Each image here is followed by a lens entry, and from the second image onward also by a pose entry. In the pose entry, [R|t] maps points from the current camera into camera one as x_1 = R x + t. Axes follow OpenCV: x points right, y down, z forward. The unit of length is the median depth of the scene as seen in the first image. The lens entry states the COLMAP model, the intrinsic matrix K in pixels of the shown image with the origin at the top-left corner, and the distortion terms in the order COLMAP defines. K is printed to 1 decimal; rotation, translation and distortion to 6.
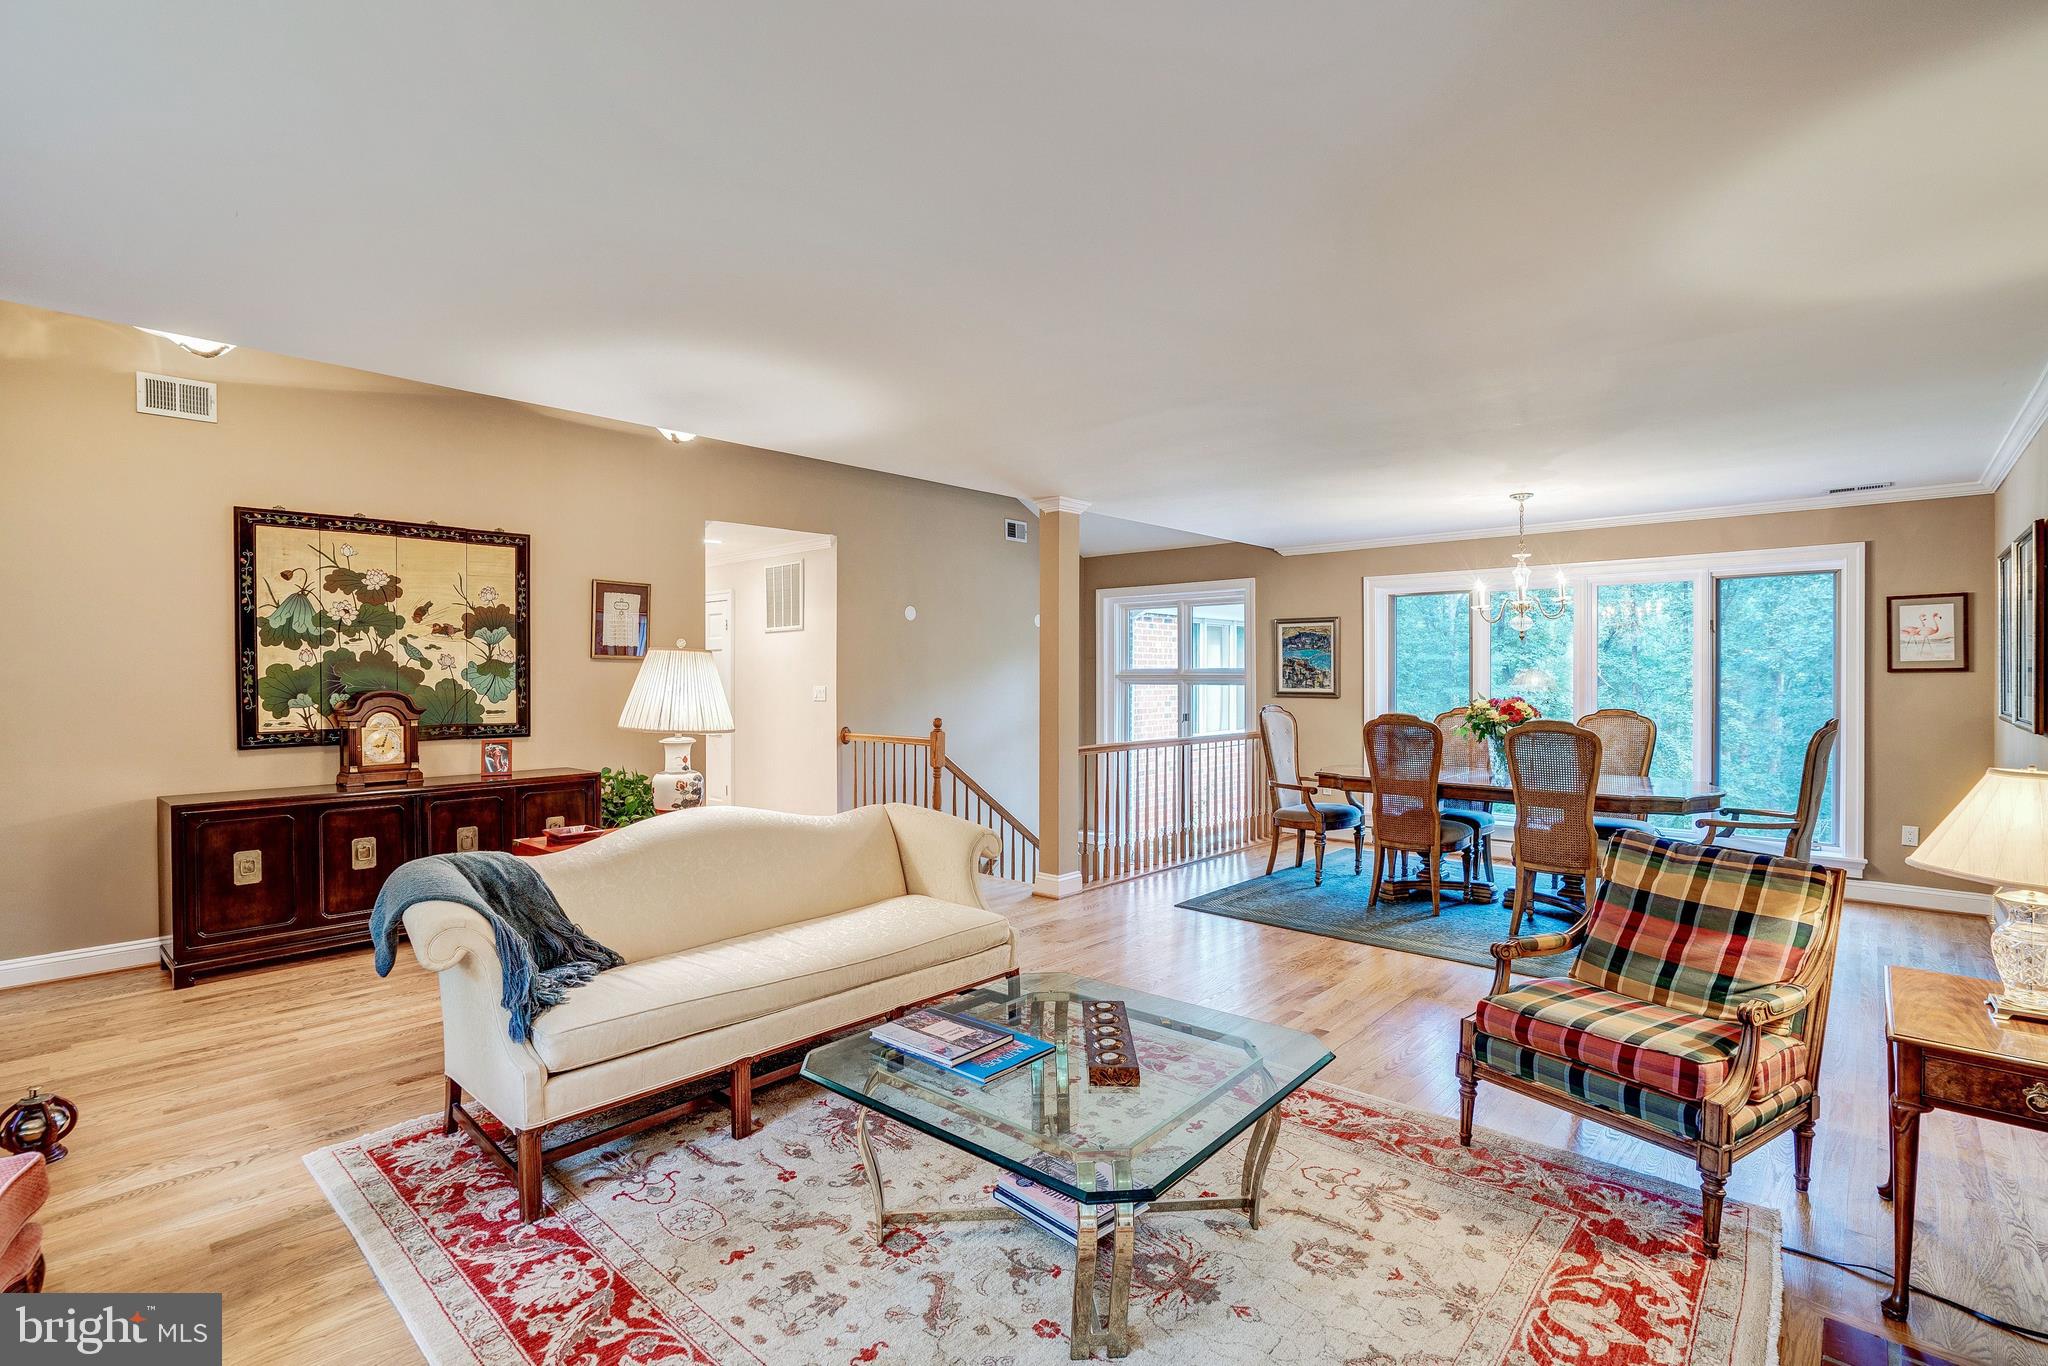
lens RADIAL K [[942.8, 0, 1072.3], [0, 942.8, 683.8], [0, 0, 1]] dist [-0.064632, 0.036971]
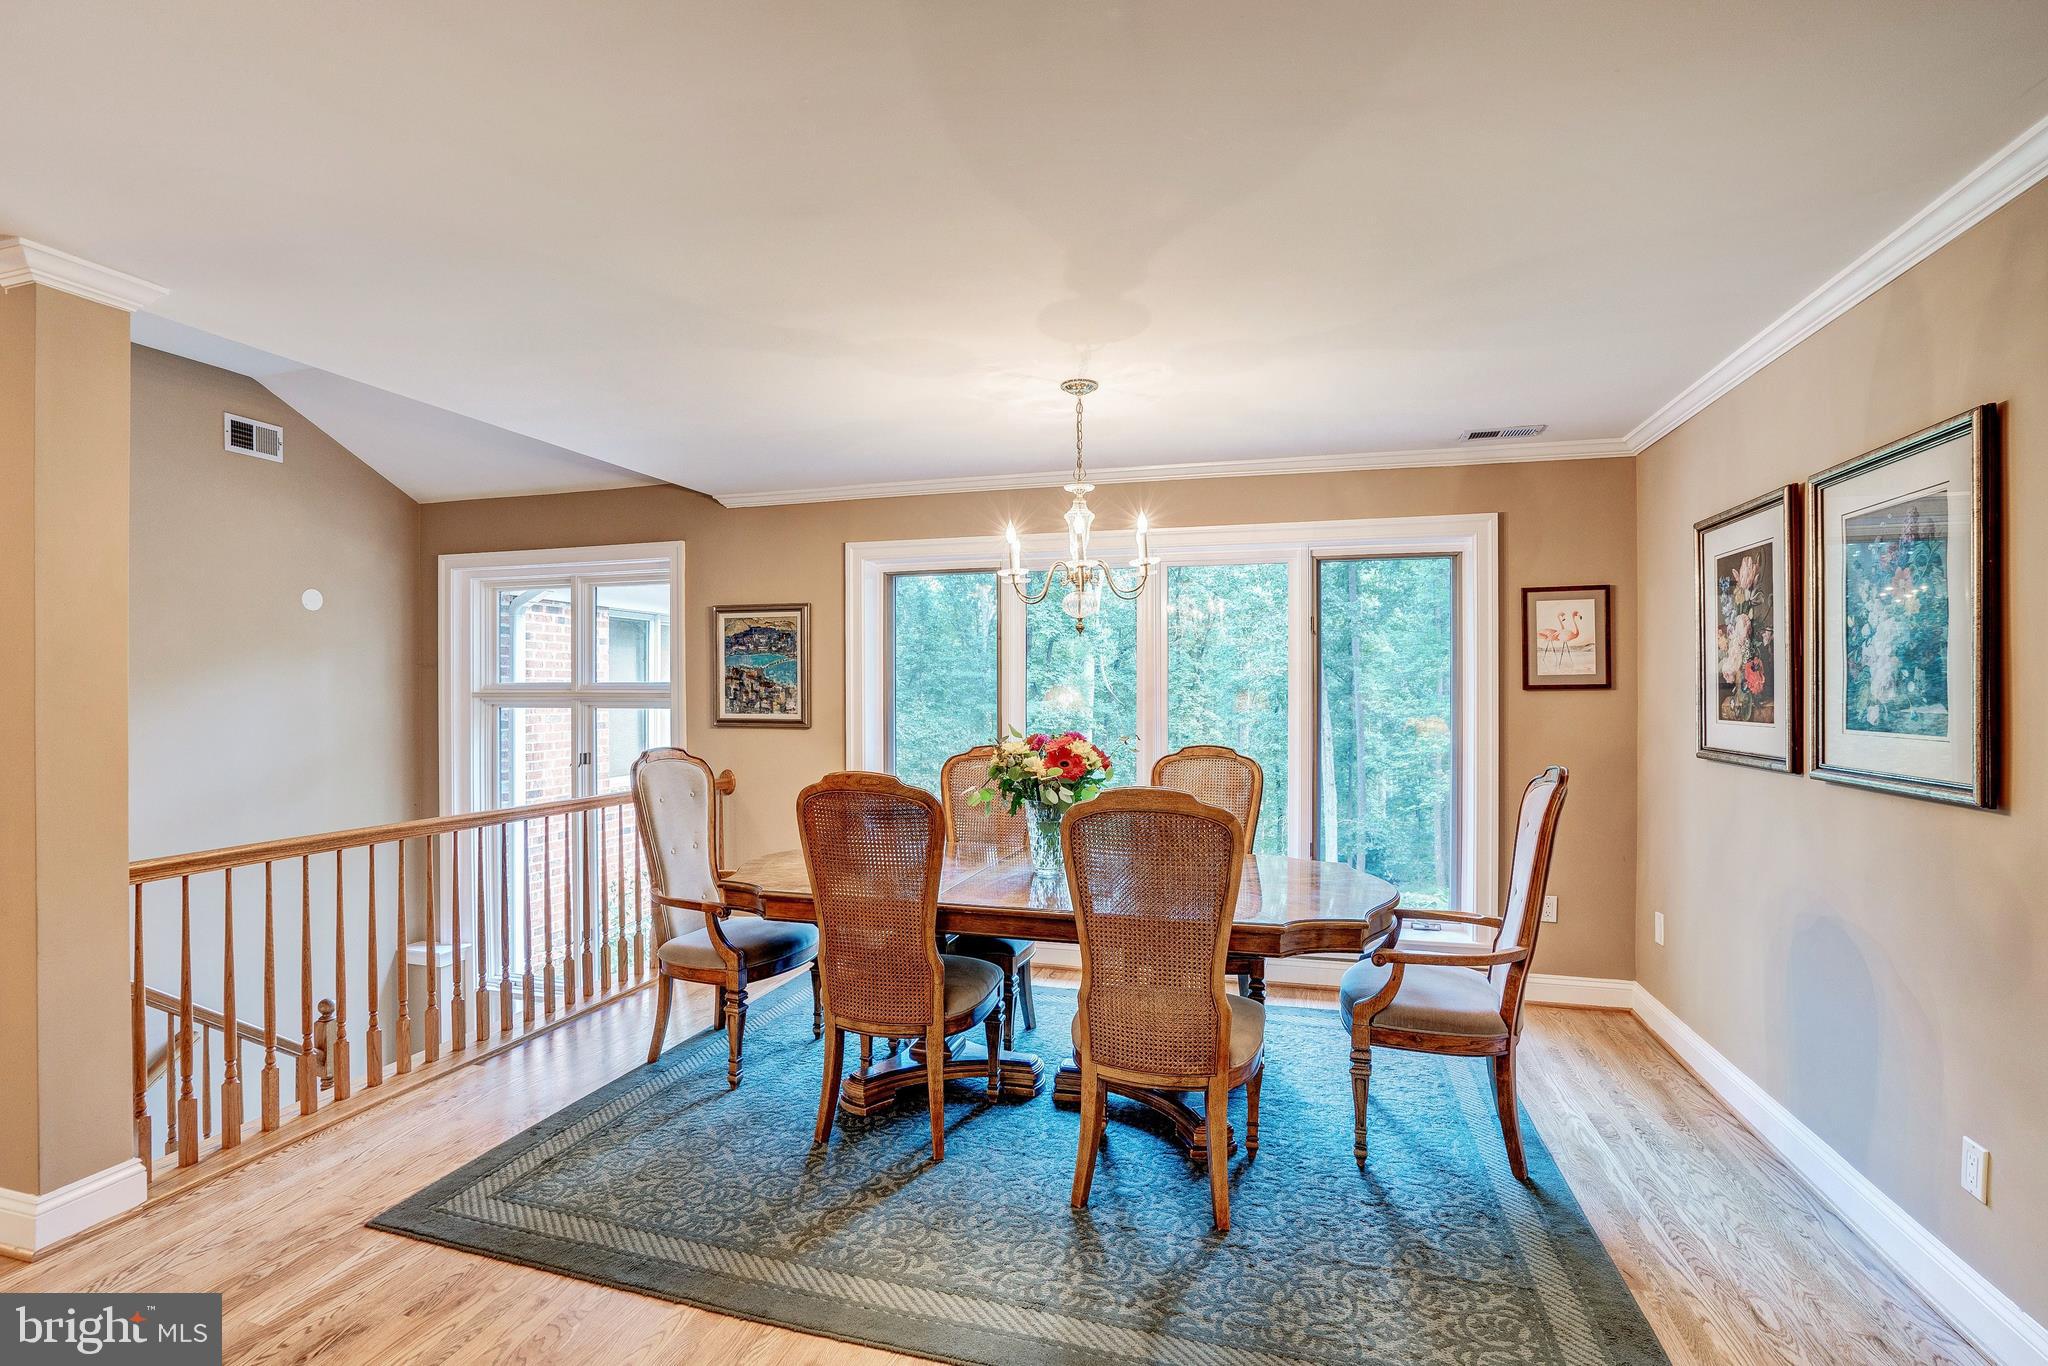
lens RADIAL K [[922.0, 0, 1024.0], [0, 922.0, 683.0], [0, 0, 1]] dist [-0.000039, -0.000006]
pose [[0.910201, 0.004308, 0.414145, 0.197022], [0.003258, 0.999841, -0.017560, -0.005860], [-0.414154, 0.017332, 0.910042, 0.454356]]
